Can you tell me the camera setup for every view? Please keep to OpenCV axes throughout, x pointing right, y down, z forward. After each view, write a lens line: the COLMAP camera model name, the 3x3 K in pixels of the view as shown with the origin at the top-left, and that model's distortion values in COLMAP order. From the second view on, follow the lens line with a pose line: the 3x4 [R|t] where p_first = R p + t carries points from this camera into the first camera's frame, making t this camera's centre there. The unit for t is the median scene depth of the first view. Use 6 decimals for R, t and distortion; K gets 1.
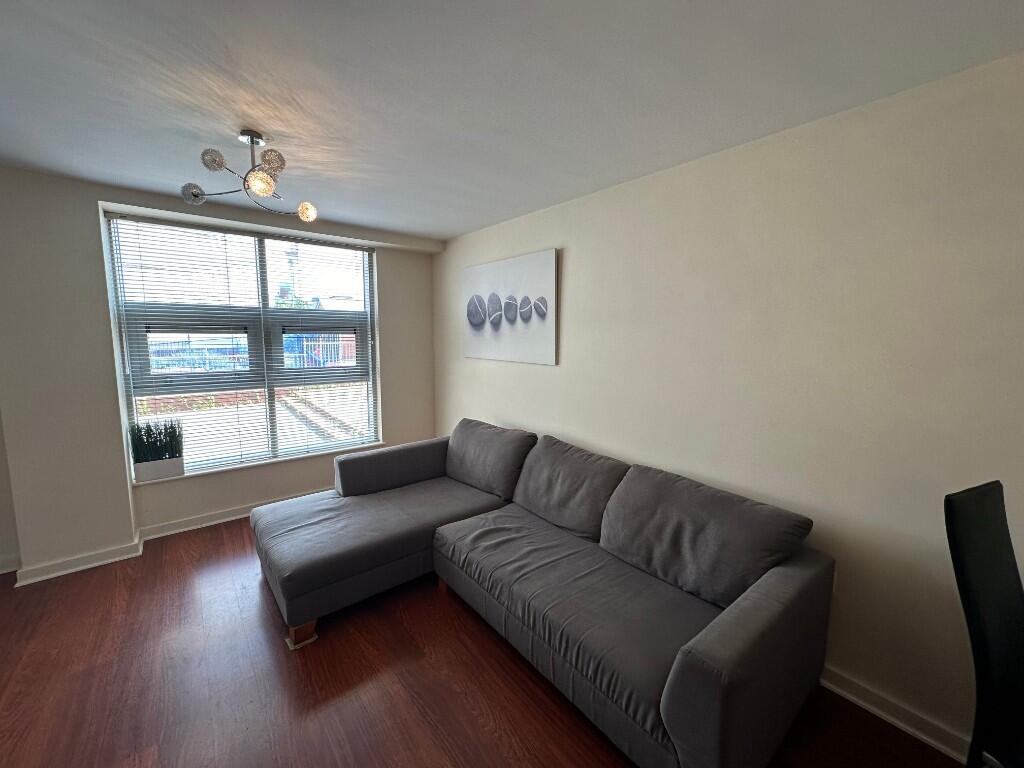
lens RADIAL K [[408.6, 0, 512.0], [0, 408.6, 384.0], [0, 0, 1]] dist [-0.001479, -0.000195]
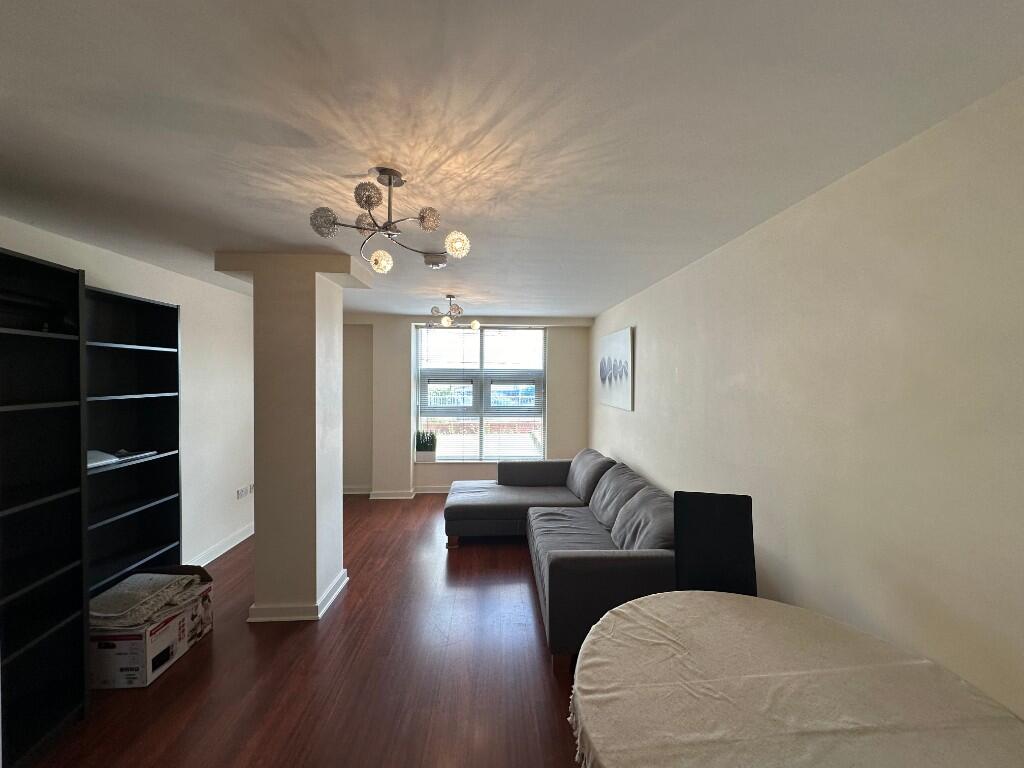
lens RADIAL K [[408.6, 0, 512.0], [0, 408.6, 384.0], [0, 0, 1]] dist [-0.001479, -0.000195]
pose [[0.805430, 0.009240, -0.592619, 0.561969], [-0.073163, 0.993781, -0.083941, 0.006770], [0.588158, 0.110967, 0.801097, -0.305973]]
